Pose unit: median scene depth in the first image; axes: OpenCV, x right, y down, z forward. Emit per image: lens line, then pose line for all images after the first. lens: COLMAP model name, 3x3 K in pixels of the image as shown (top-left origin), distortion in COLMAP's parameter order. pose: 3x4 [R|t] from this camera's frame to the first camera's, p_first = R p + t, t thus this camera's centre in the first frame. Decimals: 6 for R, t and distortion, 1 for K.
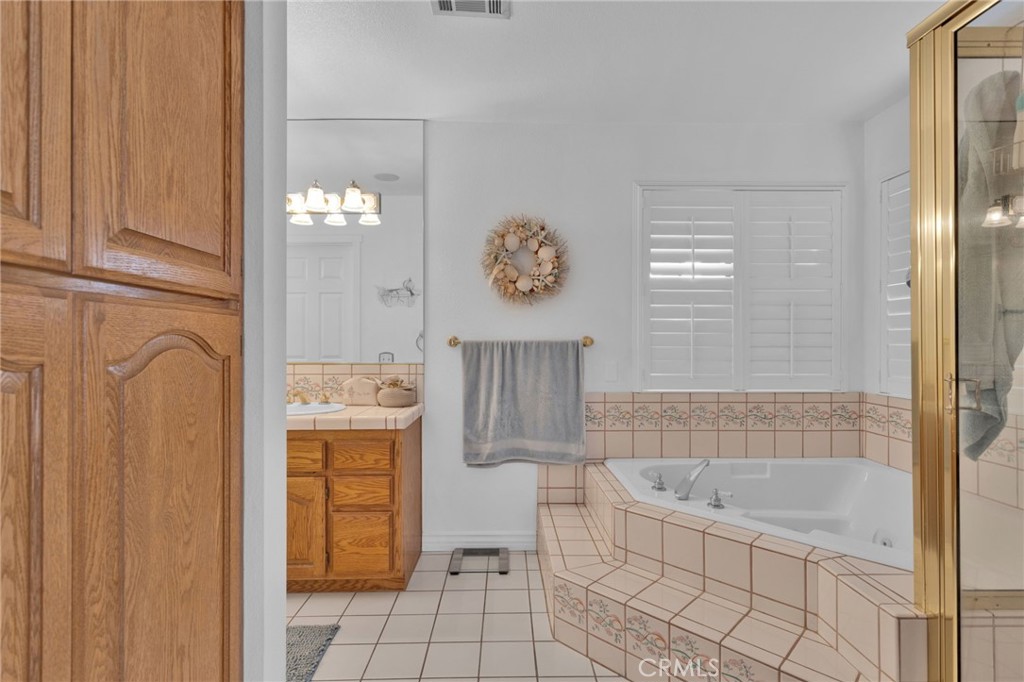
lens RADIAL K [[492.0, 0, 509.5], [0, 492.0, 343.4], [0, 0, 1]] dist [-0.001603, 0.002774]
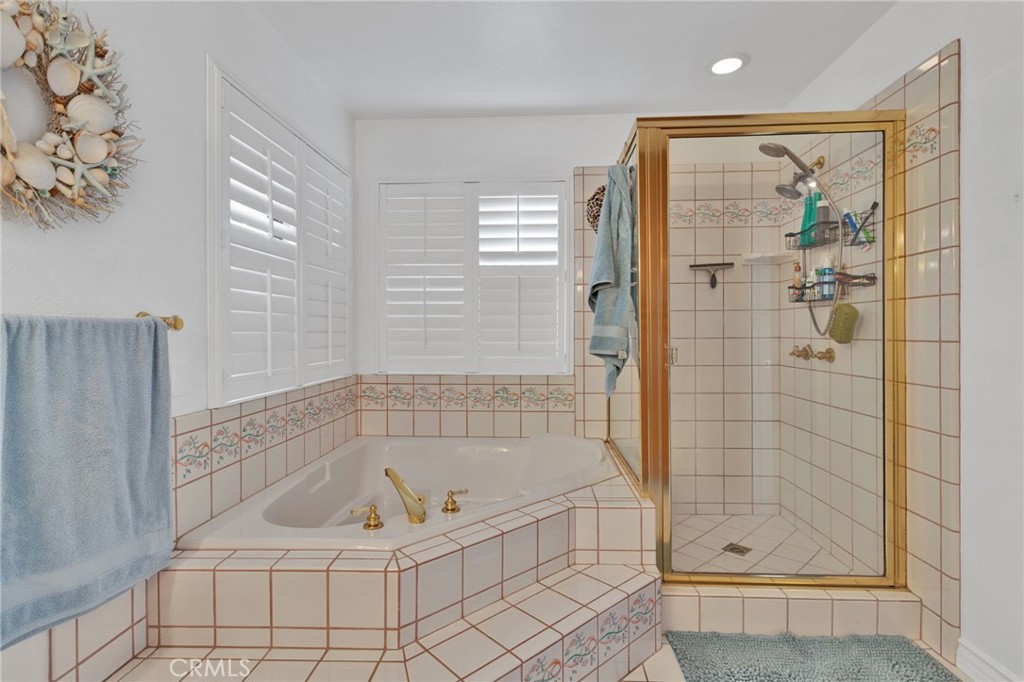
lens RADIAL K [[492.0, 0, 518.5], [0, 492.0, 336.3], [0, 0, 1]] dist [-0.001603, 0.002774]
pose [[0.052586, -0.012361, 0.998540, -0.332800], [0.006520, 0.999906, 0.012034, 0.006659], [-0.998595, 0.005878, 0.052661, 0.609481]]
